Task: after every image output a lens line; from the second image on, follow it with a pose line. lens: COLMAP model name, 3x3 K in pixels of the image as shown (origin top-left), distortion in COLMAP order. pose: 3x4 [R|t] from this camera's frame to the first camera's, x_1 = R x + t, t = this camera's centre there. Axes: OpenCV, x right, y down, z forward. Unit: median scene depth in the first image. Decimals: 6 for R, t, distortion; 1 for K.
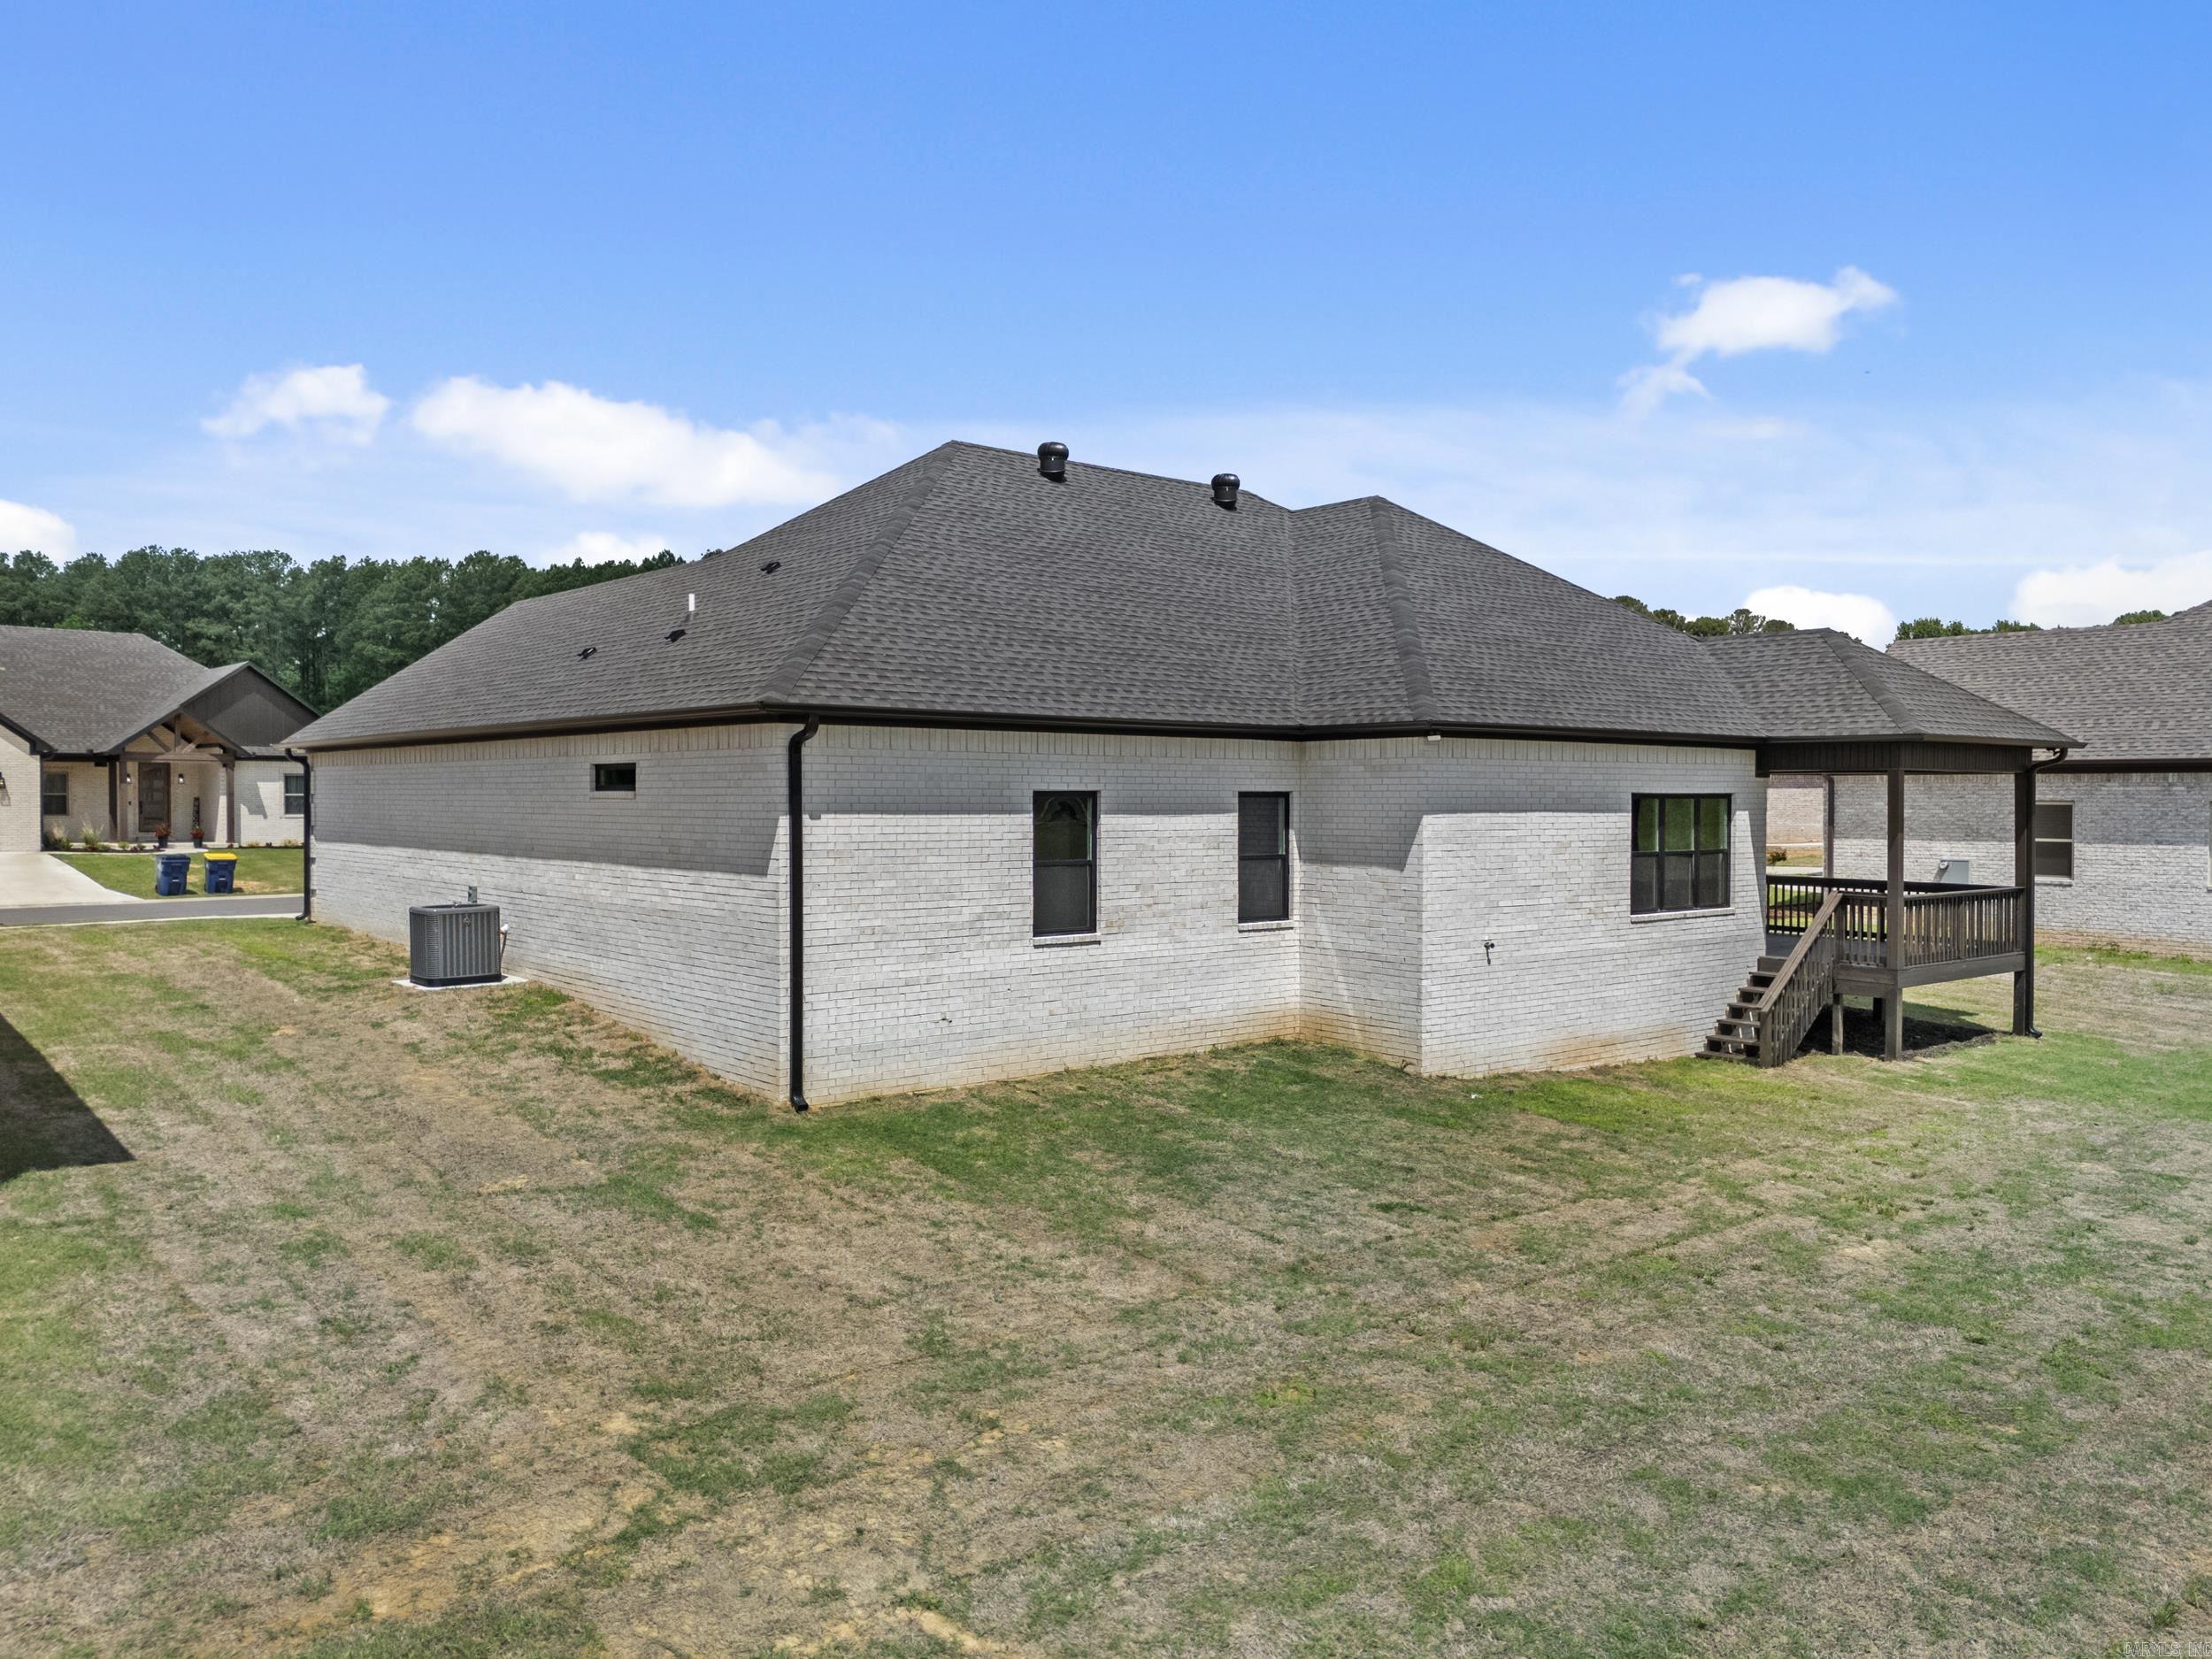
lens RADIAL K [[1656.8, 0, 1068.5], [0, 1656.8, 824.9], [0, 0, 1]] dist [0.046490, -0.007958]
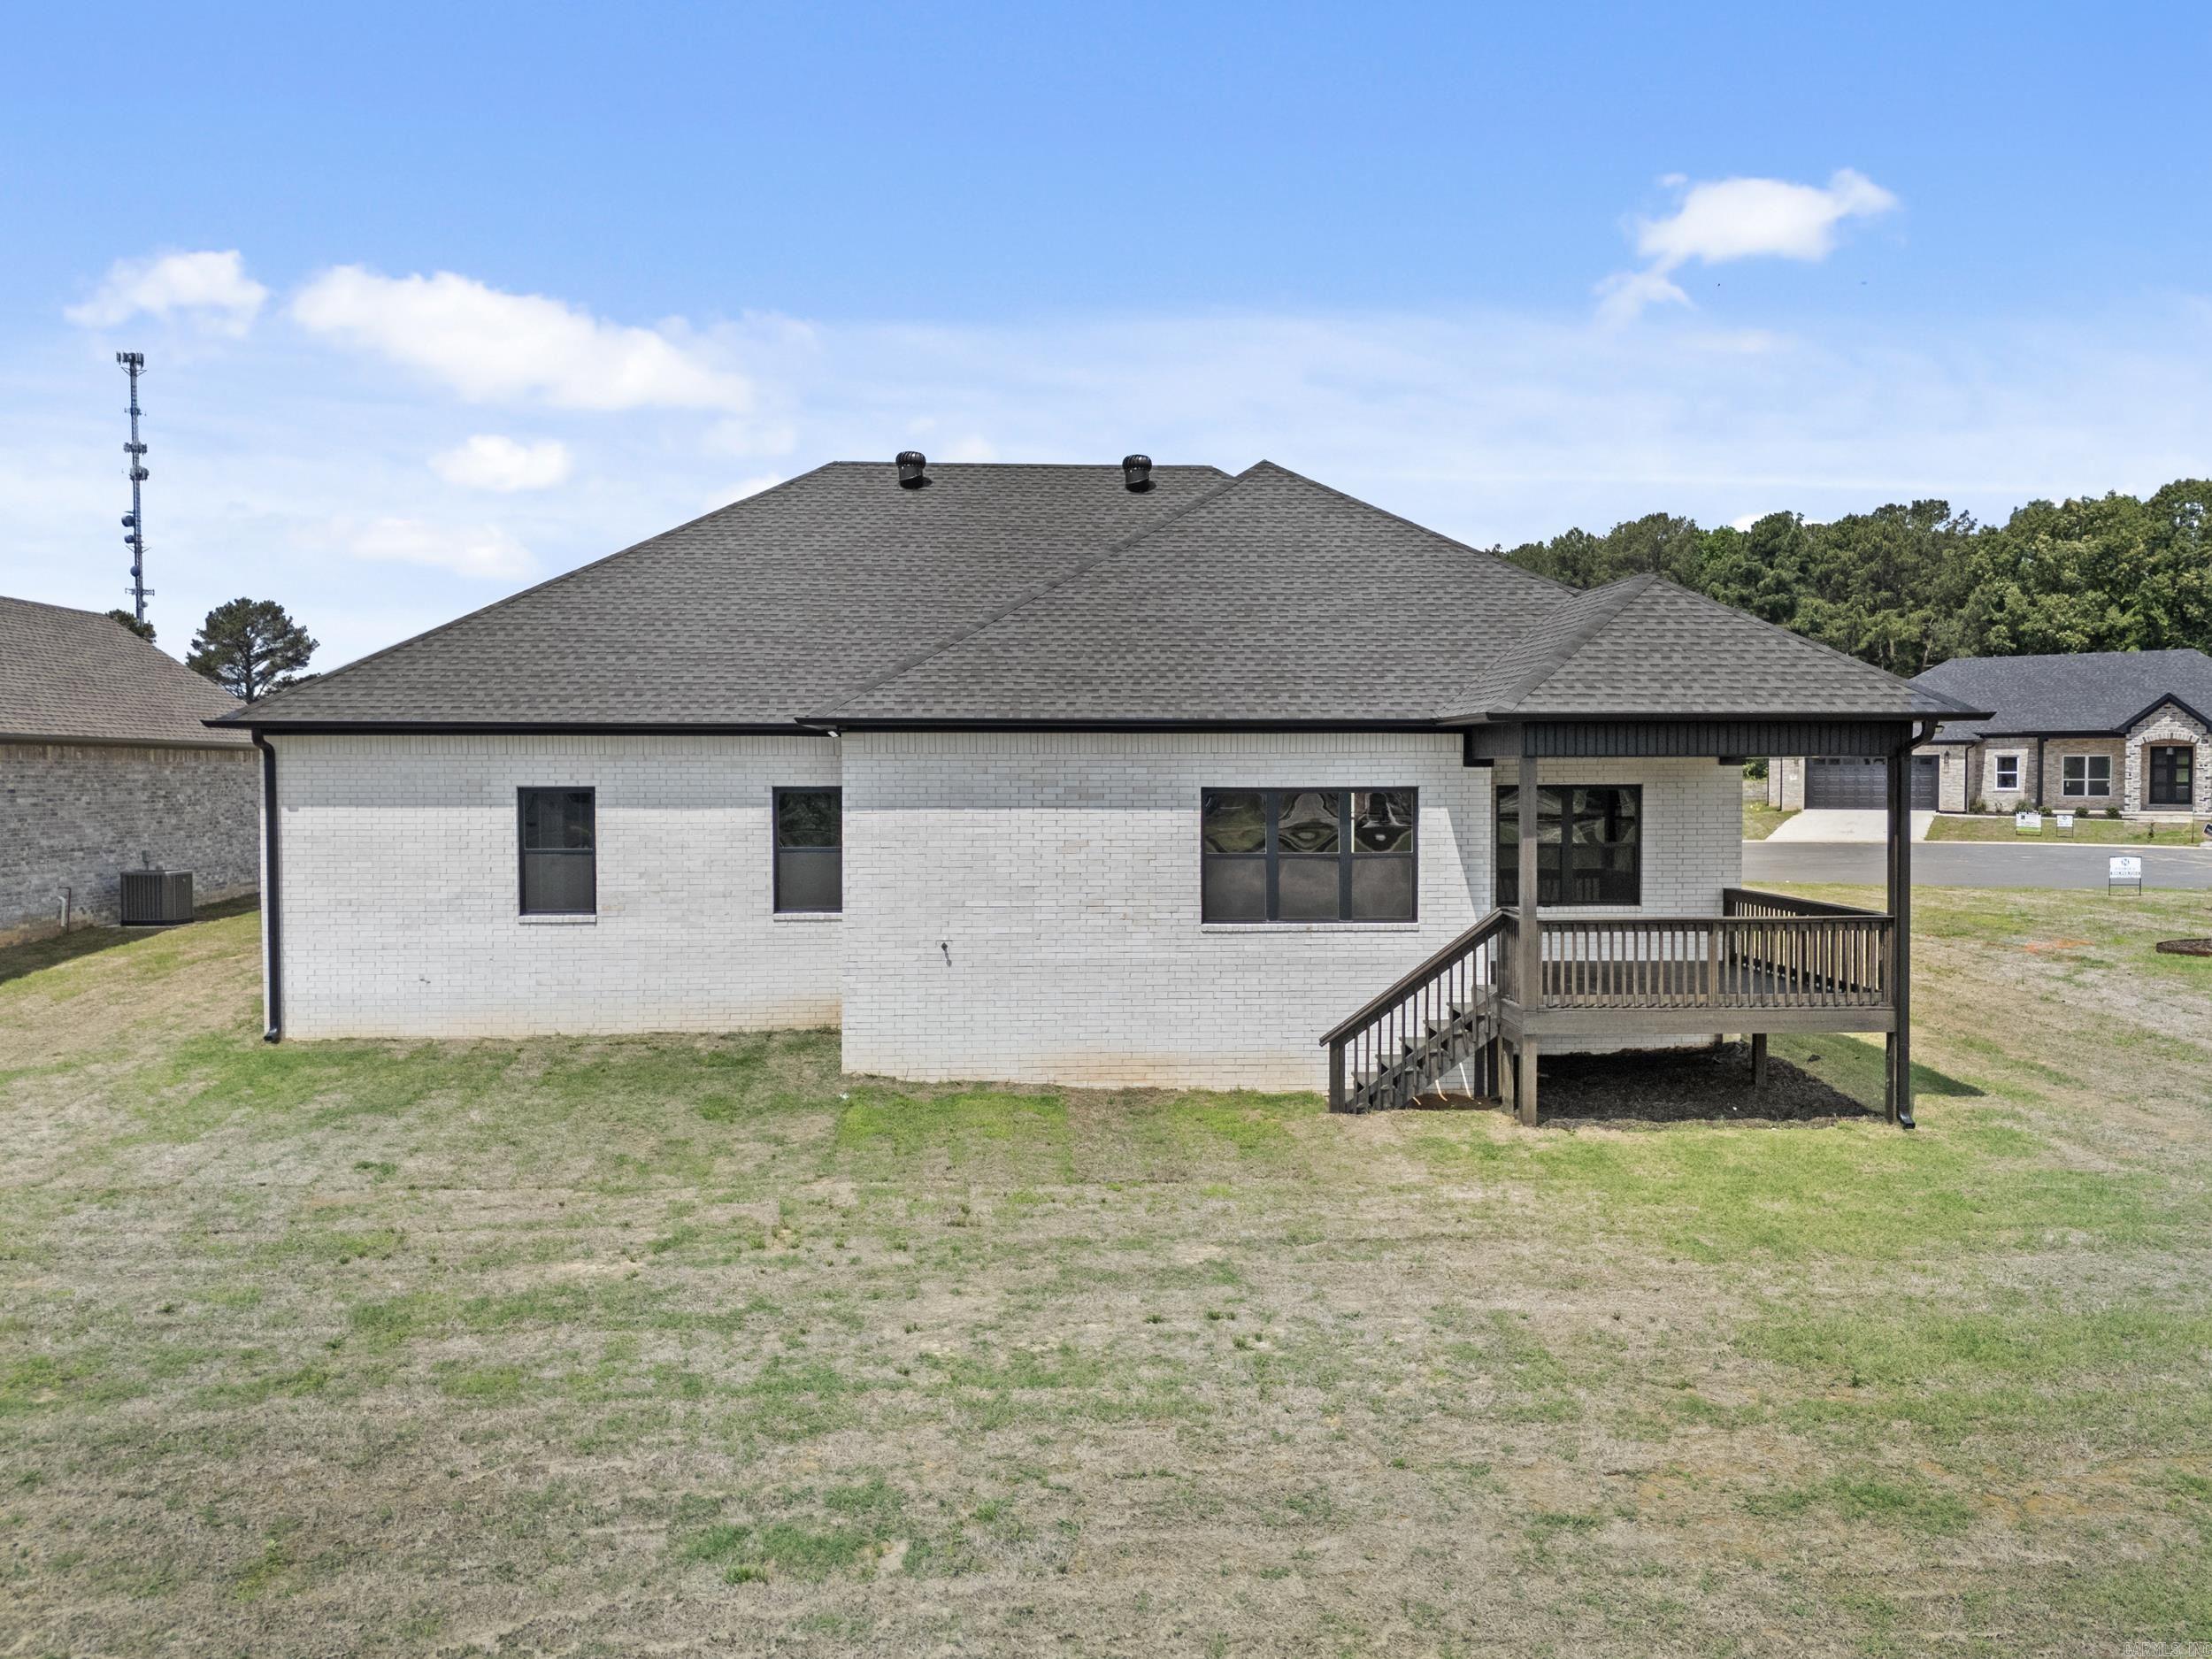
lens RADIAL K [[1656.8, 0, 1068.5], [0, 1656.8, 824.9], [0, 0, 1]] dist [0.046490, -0.007958]
pose [[0.811137, 0.013060, -0.584710, 0.923091], [-0.006576, 0.999891, 0.013211, -0.011864], [0.584819, -0.006871, 0.811135, 0.280818]]
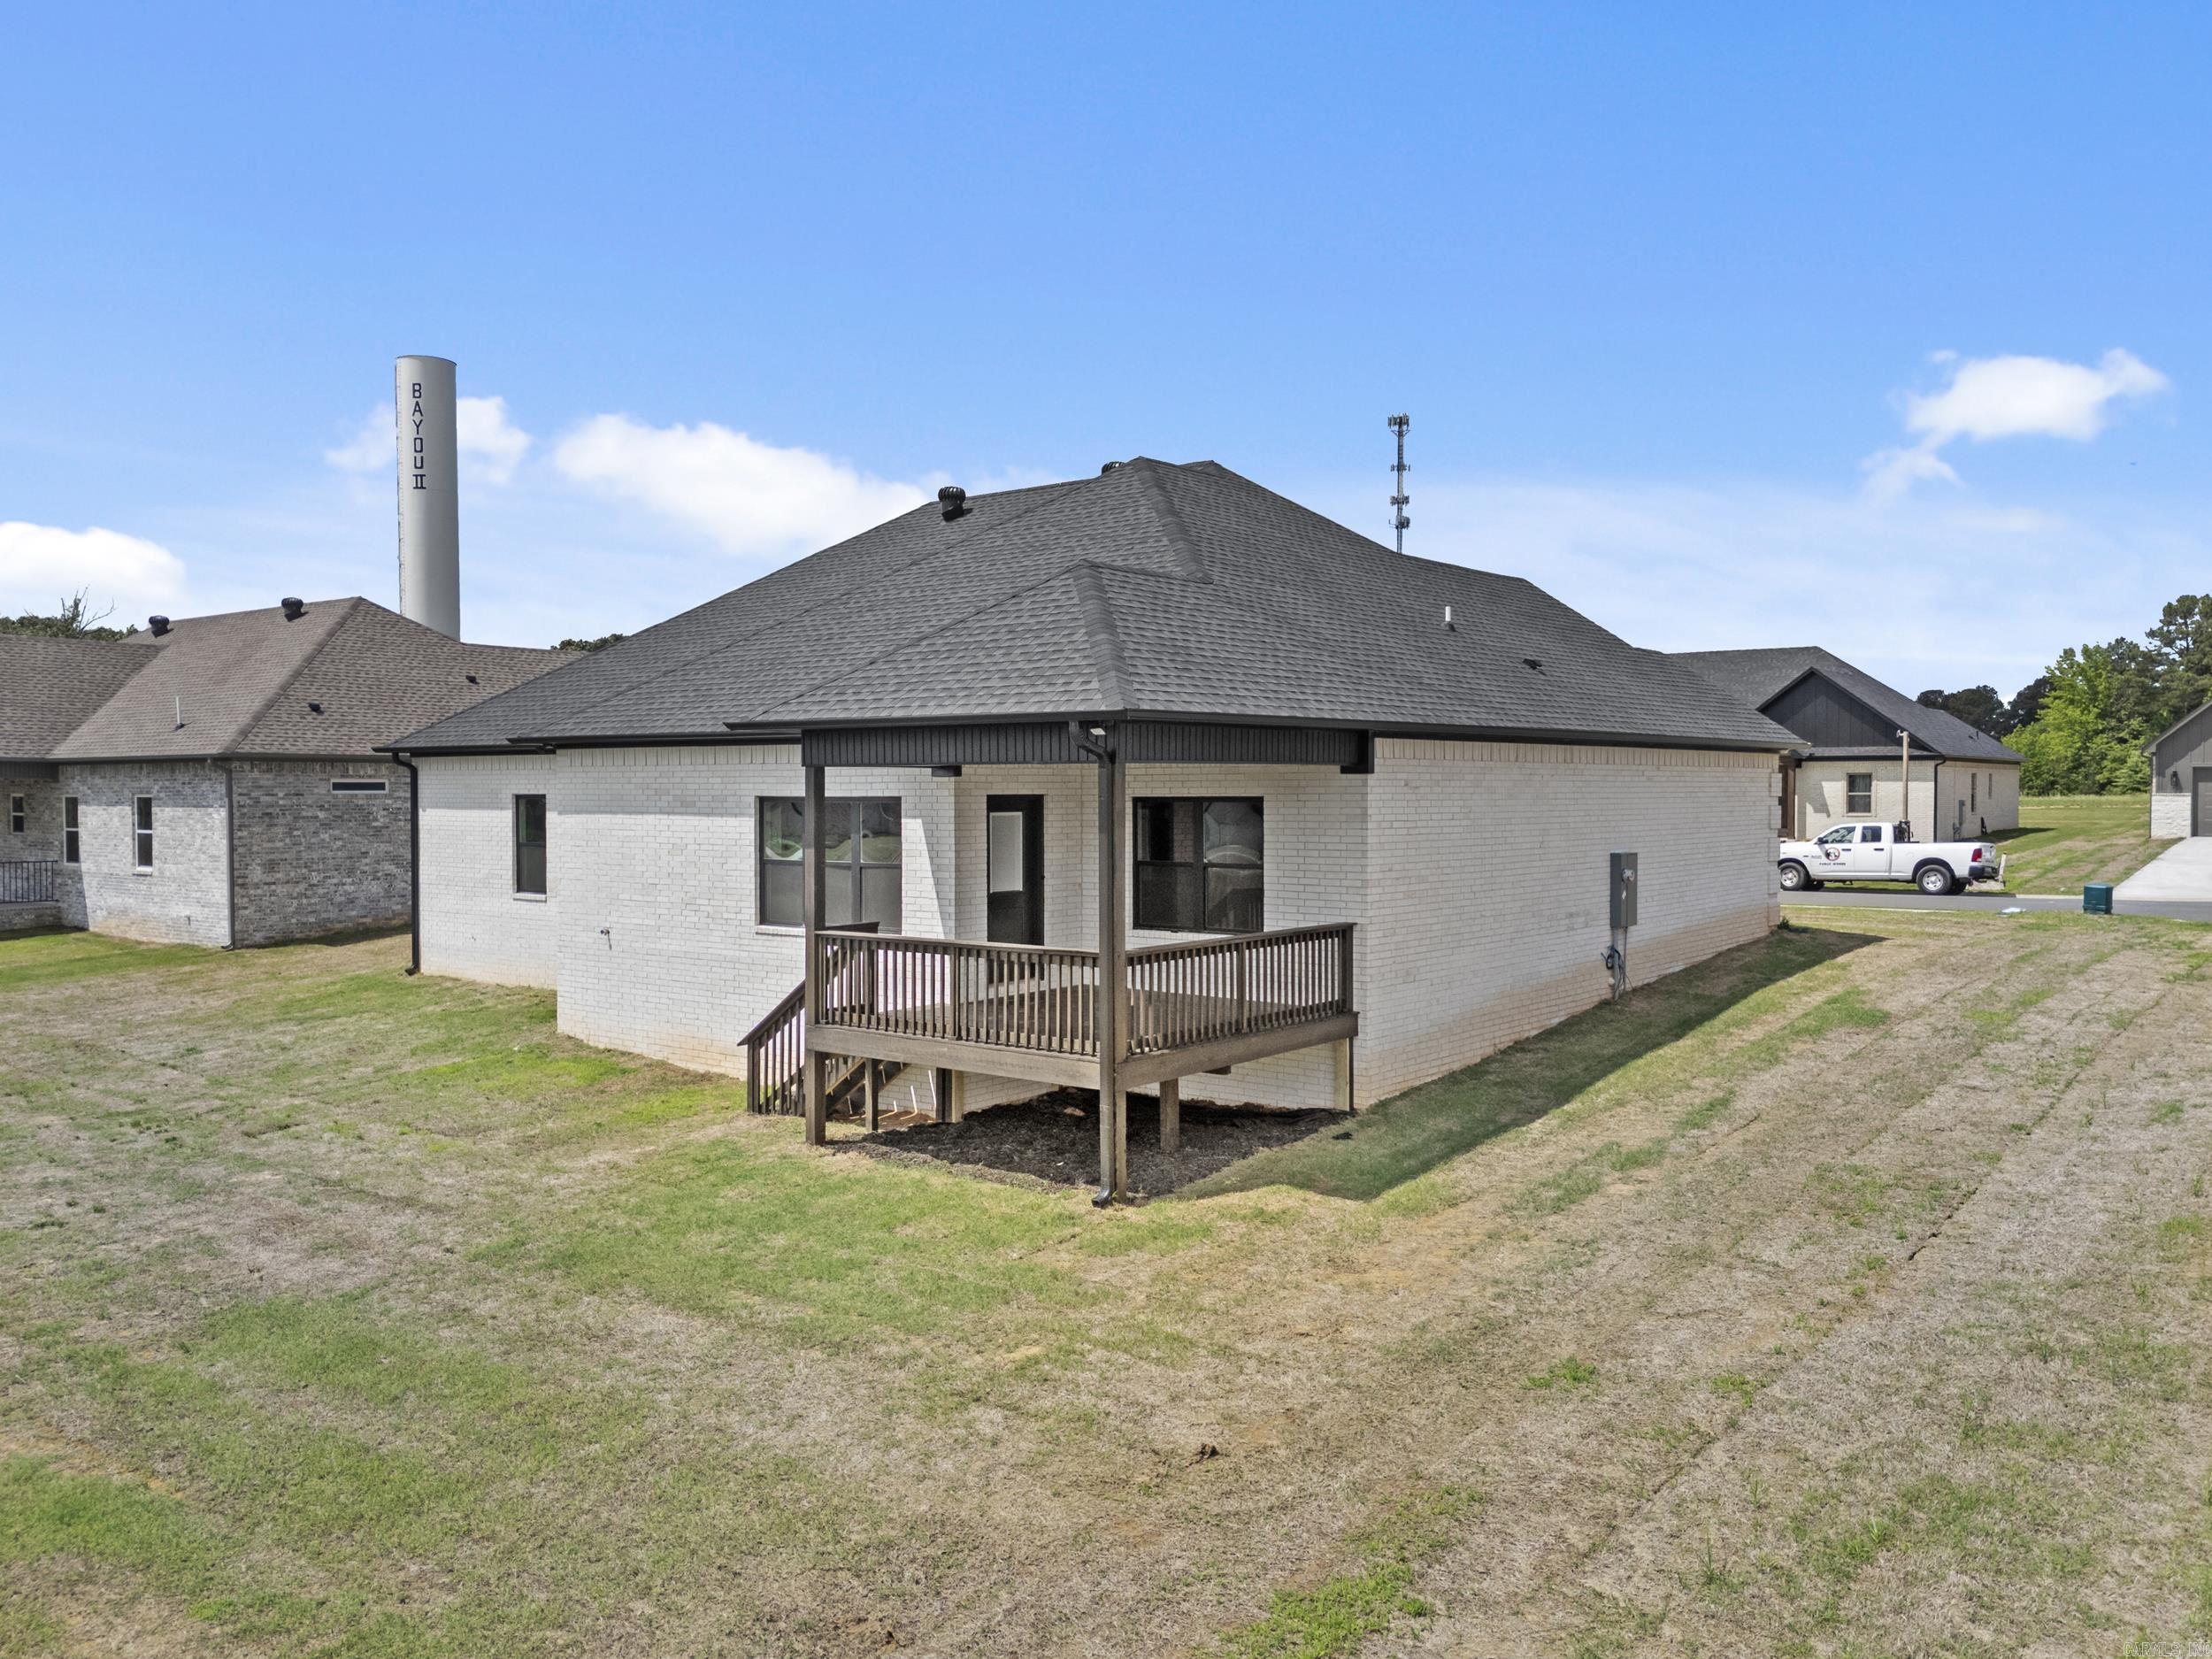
lens RADIAL K [[1656.8, 0, 1068.5], [0, 1656.8, 824.9], [0, 0, 1]] dist [0.046490, -0.007958]
pose [[0.226588, 0.018486, -0.973815, 1.502514], [-0.017019, 0.999742, 0.015019, -0.023310], [0.973842, 0.013170, 0.226844, 1.112011]]
